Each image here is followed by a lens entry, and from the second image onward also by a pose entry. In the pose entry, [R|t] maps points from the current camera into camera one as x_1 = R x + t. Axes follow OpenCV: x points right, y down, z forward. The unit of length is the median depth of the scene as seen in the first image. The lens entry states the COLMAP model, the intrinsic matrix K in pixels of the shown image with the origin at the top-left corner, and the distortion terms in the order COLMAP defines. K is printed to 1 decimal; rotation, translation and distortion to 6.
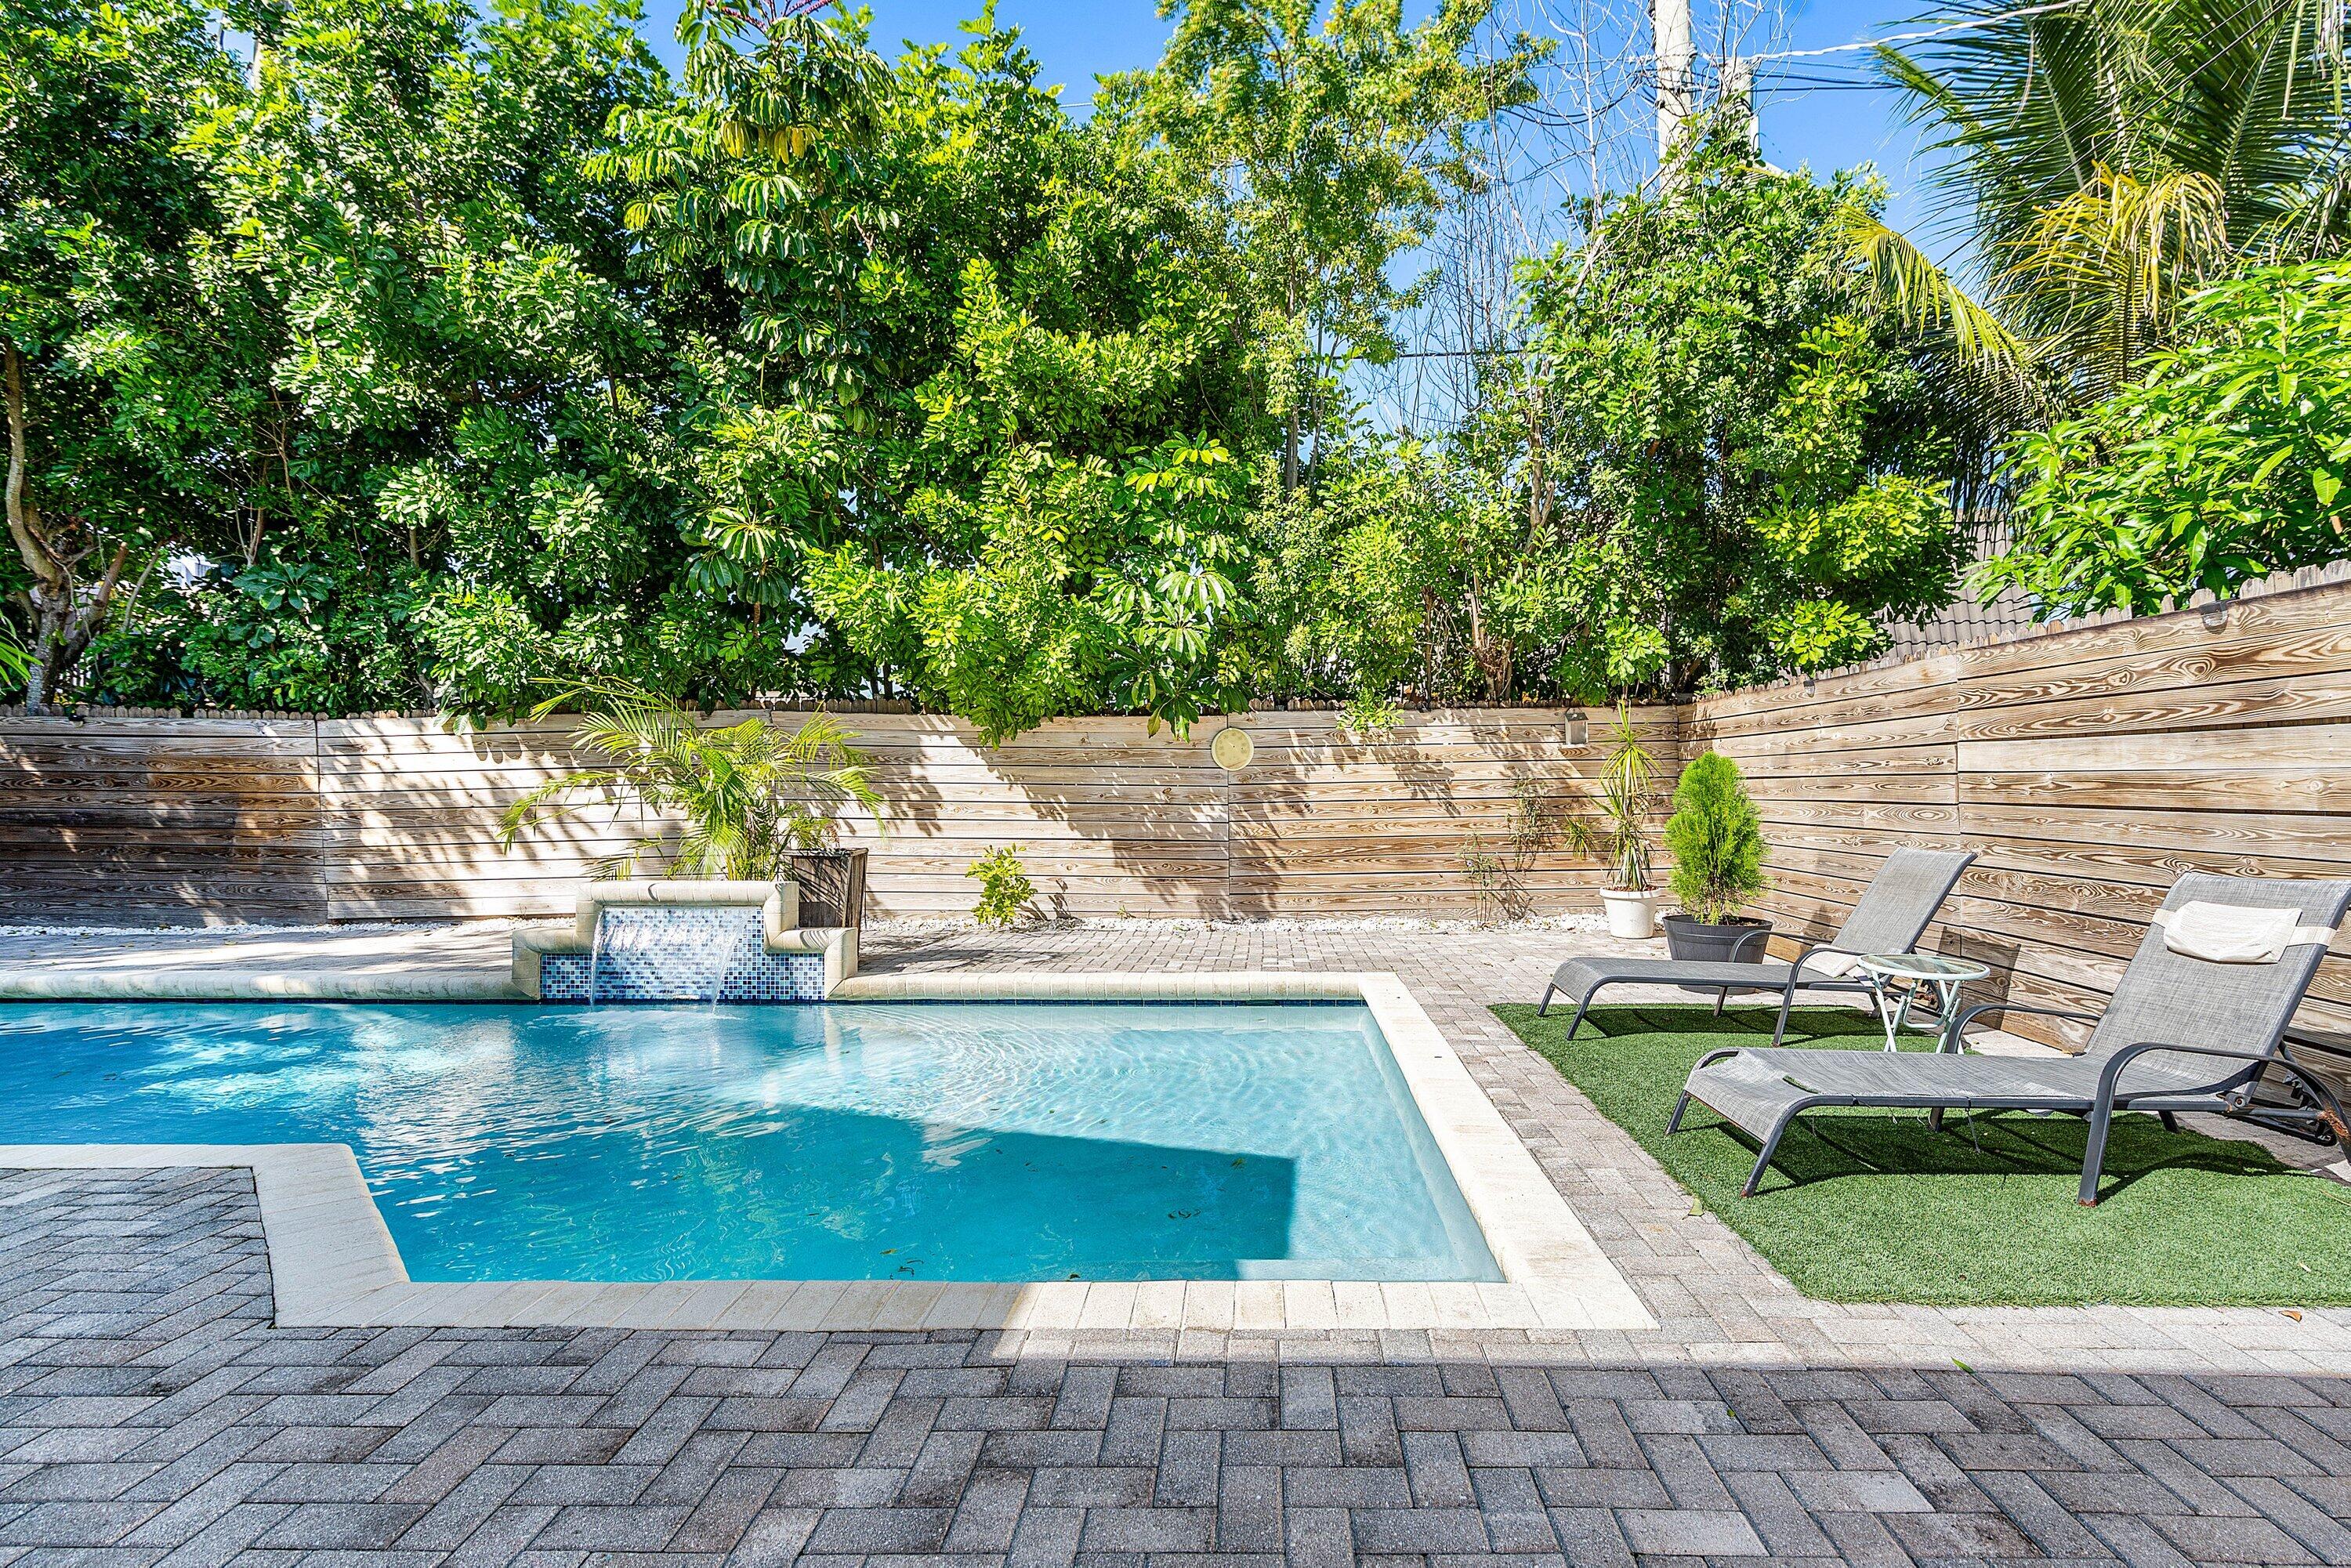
lens RADIAL K [[1190.0, 0, 1184.9], [0, 1190.0, 788.2], [0, 0, 1]] dist [0.002199, 0.000315]
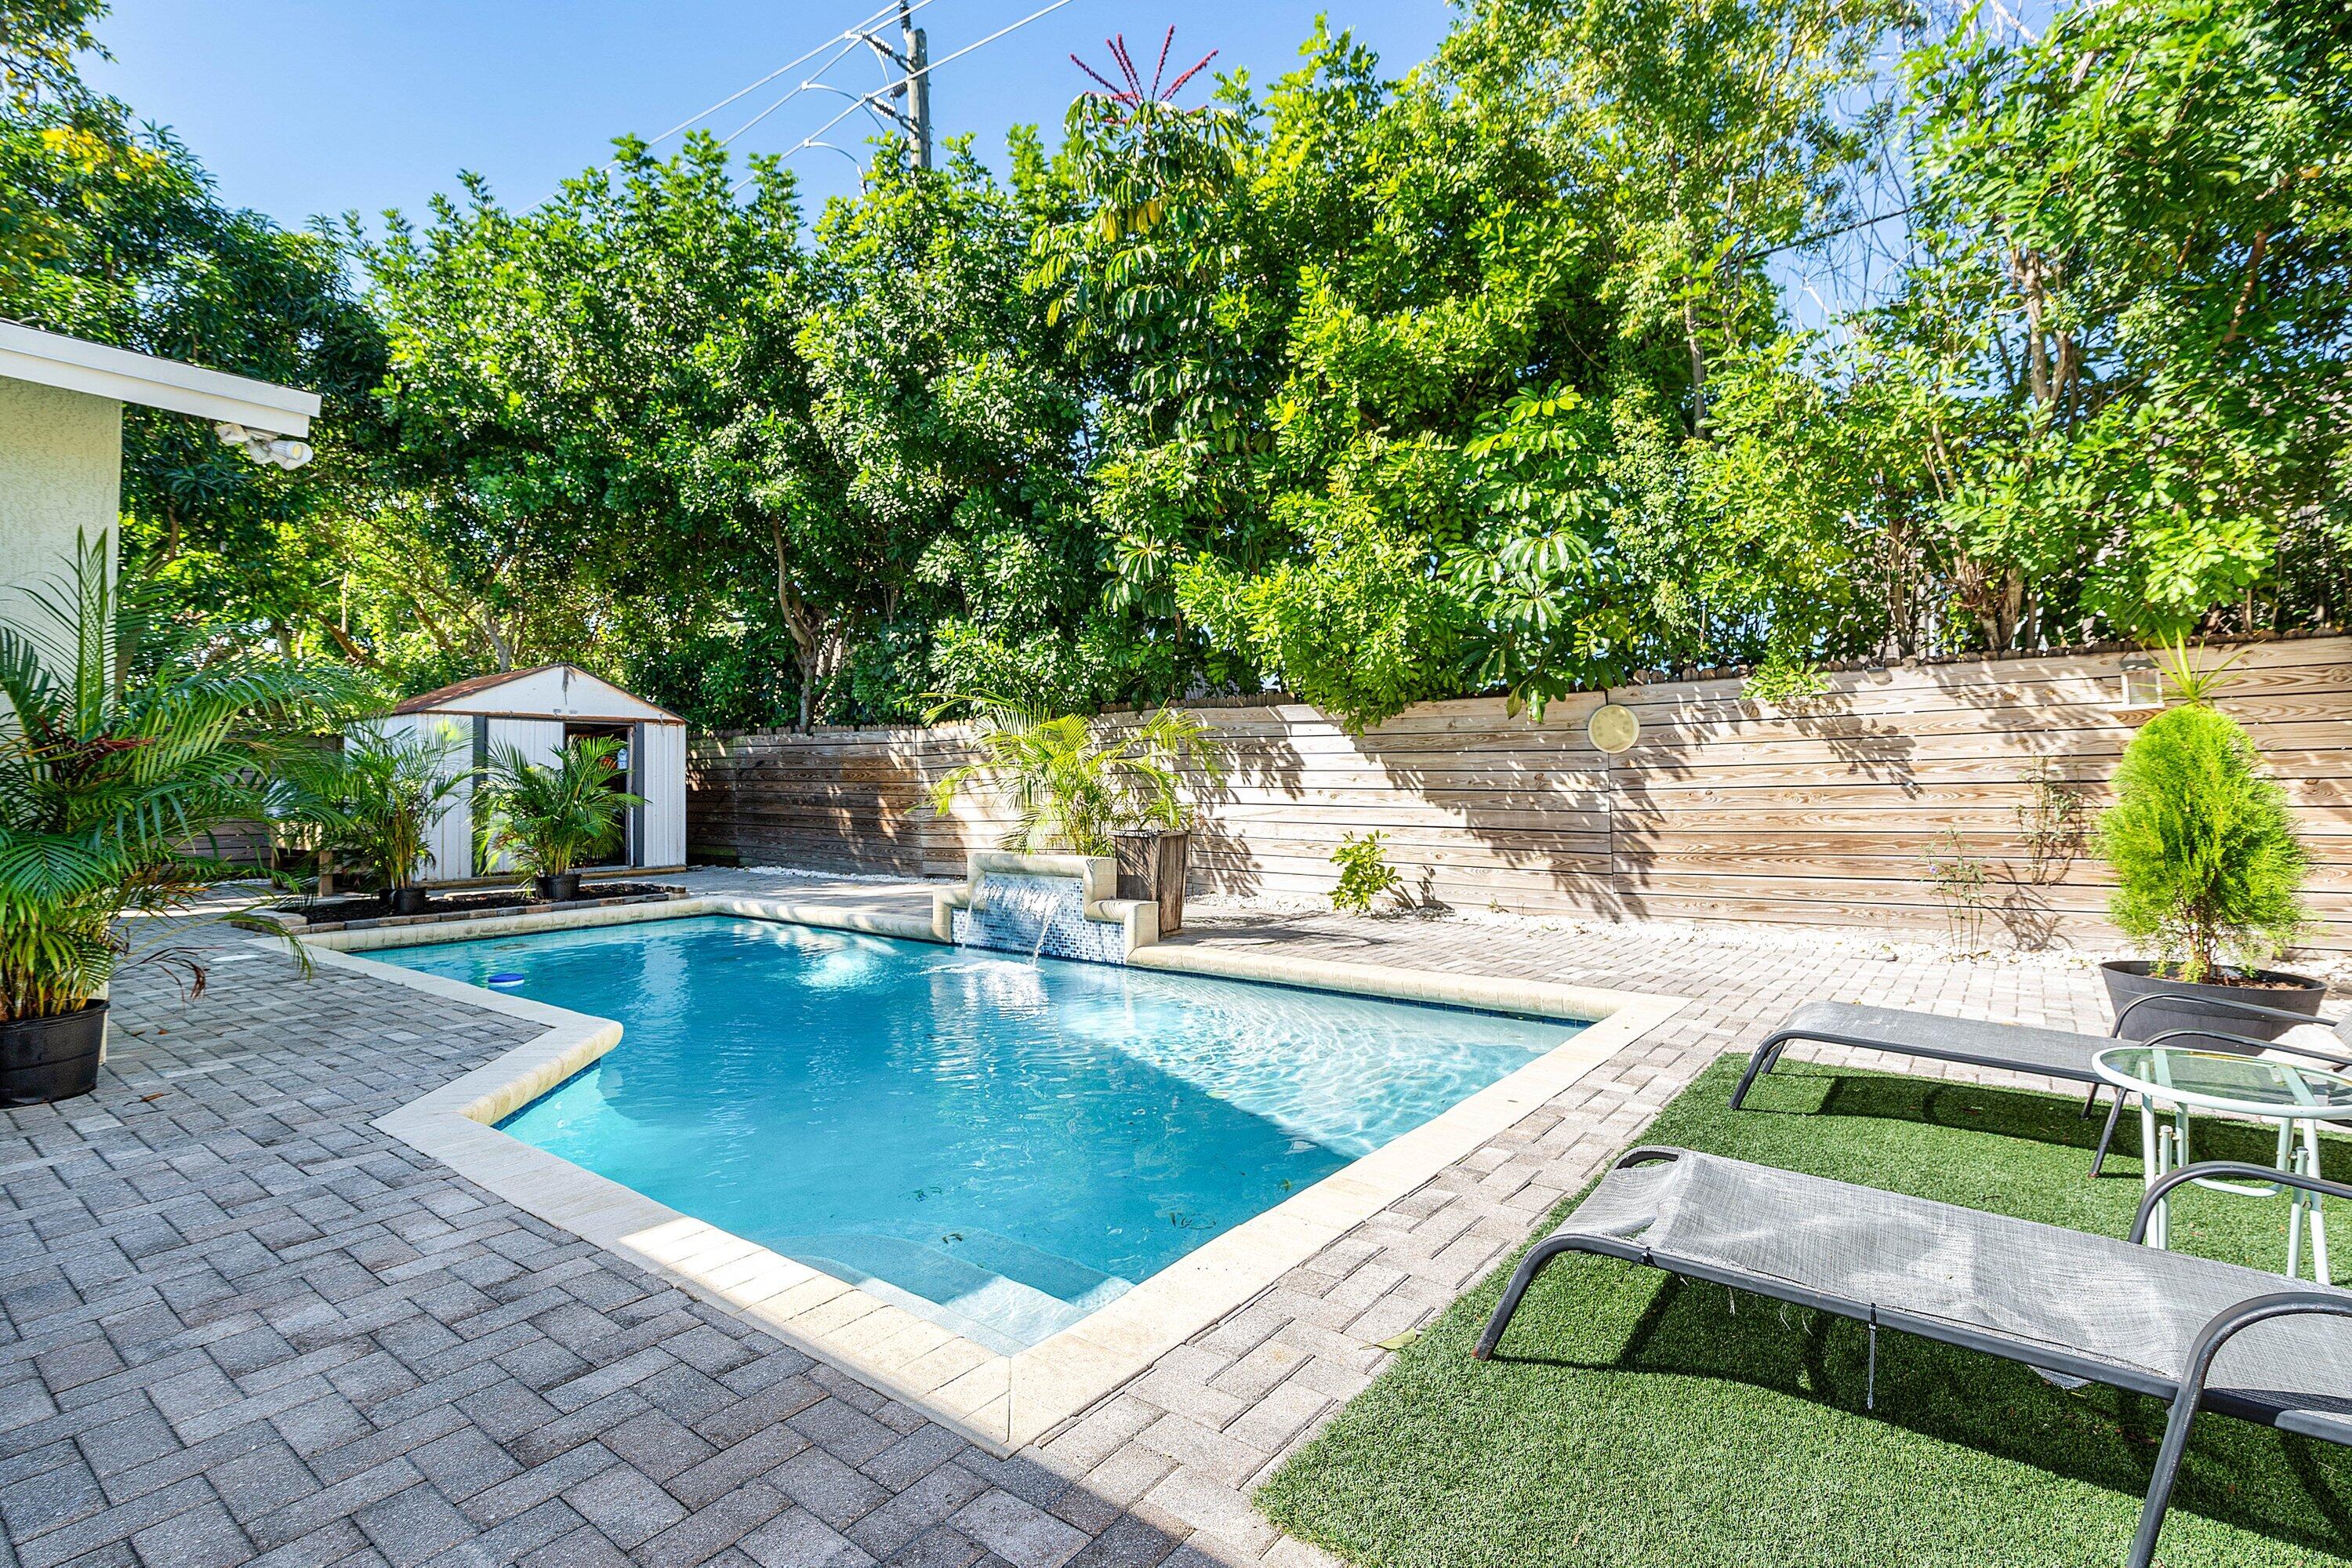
lens RADIAL K [[1104.0, 0, 1170.4], [0, 1104.0, 764.7], [0, 0, 1]] dist [-0.001879, 0.000947]
pose [[0.790213, -0.013778, -0.612677, 0.309201], [0.006105, 0.999875, -0.014611, 0.004785], [0.612801, 0.007805, 0.790198, 0.164504]]
